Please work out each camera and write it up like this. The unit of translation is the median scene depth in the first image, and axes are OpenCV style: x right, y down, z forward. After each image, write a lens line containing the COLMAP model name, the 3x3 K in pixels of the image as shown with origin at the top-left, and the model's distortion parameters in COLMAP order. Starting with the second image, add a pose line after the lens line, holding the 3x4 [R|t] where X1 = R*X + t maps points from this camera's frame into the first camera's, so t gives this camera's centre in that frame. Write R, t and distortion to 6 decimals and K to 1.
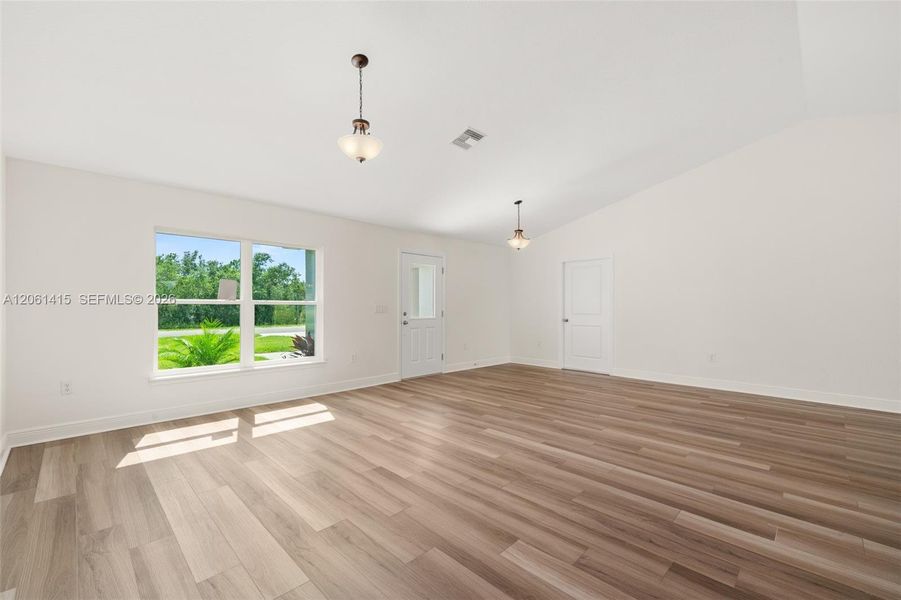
lens RADIAL K [[373.5, 0, 444.7], [0, 373.5, 303.7], [0, 0, 1]] dist [0.000869, 0.000483]
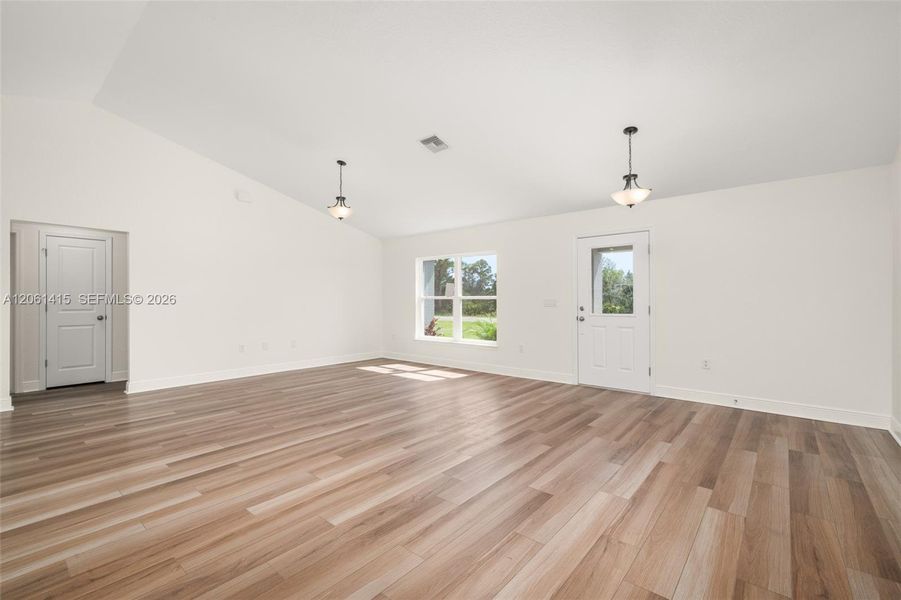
lens RADIAL K [[394.7, 0, 448.1], [0, 394.7, 299.5], [0, 0, 1]] dist [0.003122, 0.000078]
pose [[0.091820, -0.004867, -0.995764, 1.344291], [0.010436, 0.999938, -0.003925, 0.010922], [0.995721, -0.010031, 0.091865, 1.048022]]
